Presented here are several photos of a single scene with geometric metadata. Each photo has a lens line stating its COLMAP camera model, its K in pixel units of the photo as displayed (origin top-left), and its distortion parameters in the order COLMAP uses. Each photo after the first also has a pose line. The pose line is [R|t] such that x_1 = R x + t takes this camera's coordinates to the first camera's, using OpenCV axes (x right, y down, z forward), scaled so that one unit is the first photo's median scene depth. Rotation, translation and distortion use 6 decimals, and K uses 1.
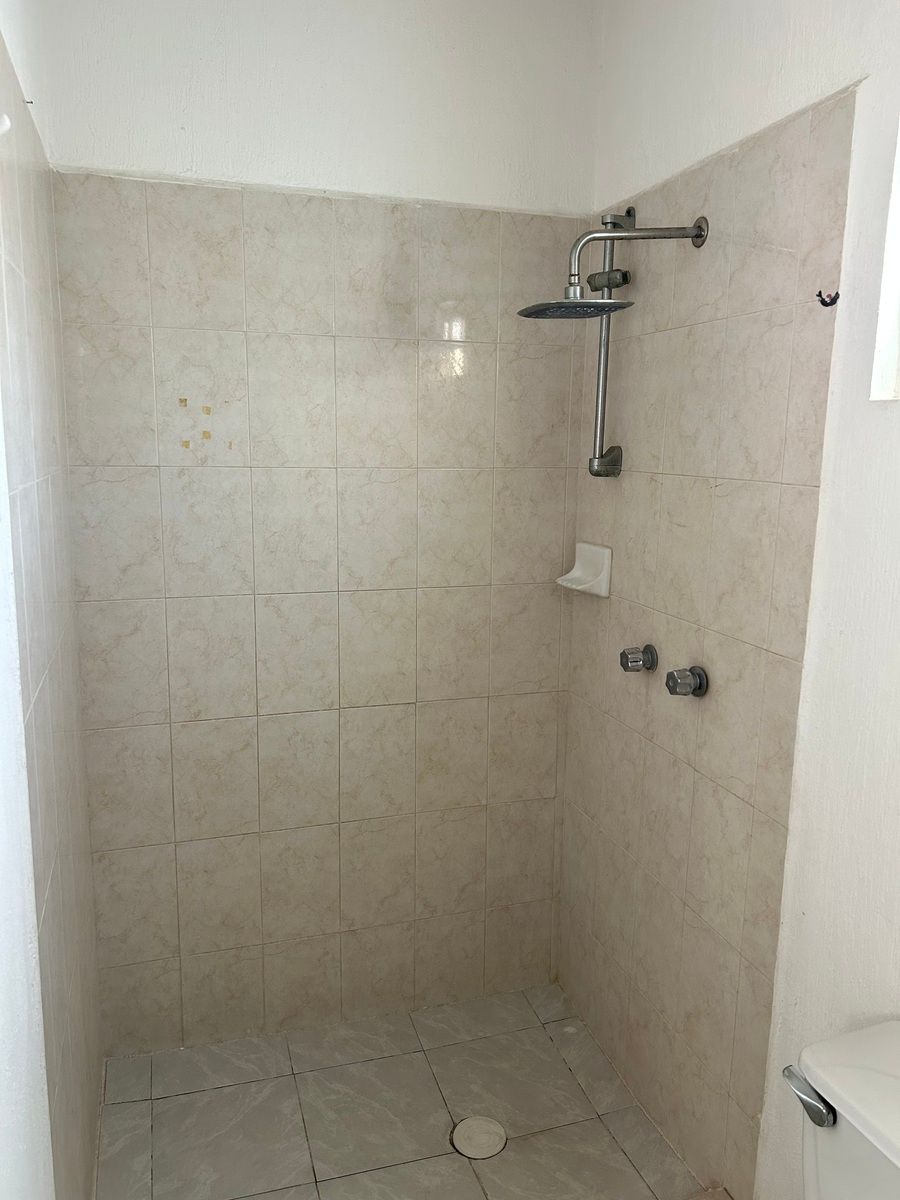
lens RADIAL K [[911.3, 0, 452.6], [0, 911.3, 597.1], [0, 0, 1]] dist [0.042963, -0.031084]
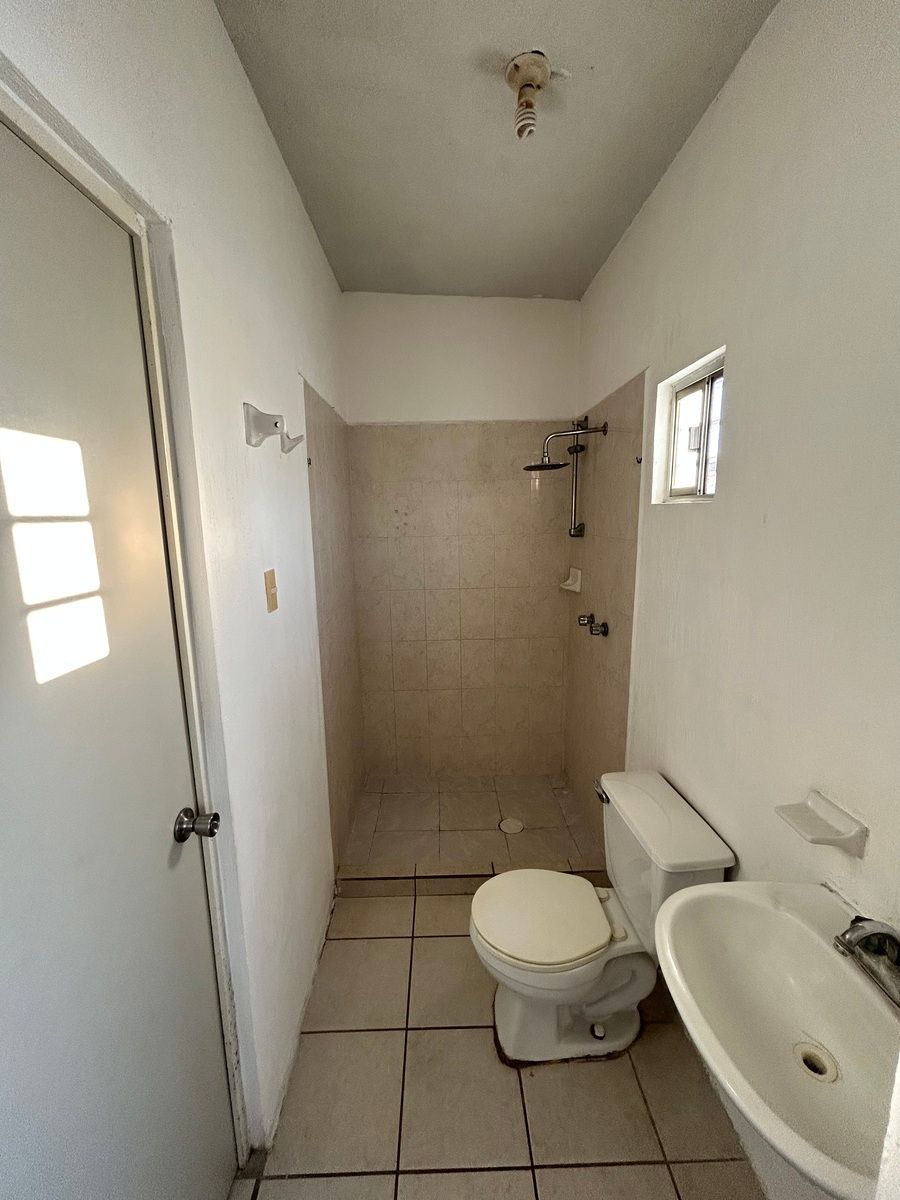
lens RADIAL K [[486.4, 0, 447.6], [0, 486.4, 596.4], [0, 0, 1]] dist [0.002675, 0.000195]
pose [[0.958825, 0.014678, -0.283617, 0.205153], [-0.016457, 0.999857, -0.003889, 0.019582], [0.283519, 0.008397, 0.958930, -0.209193]]
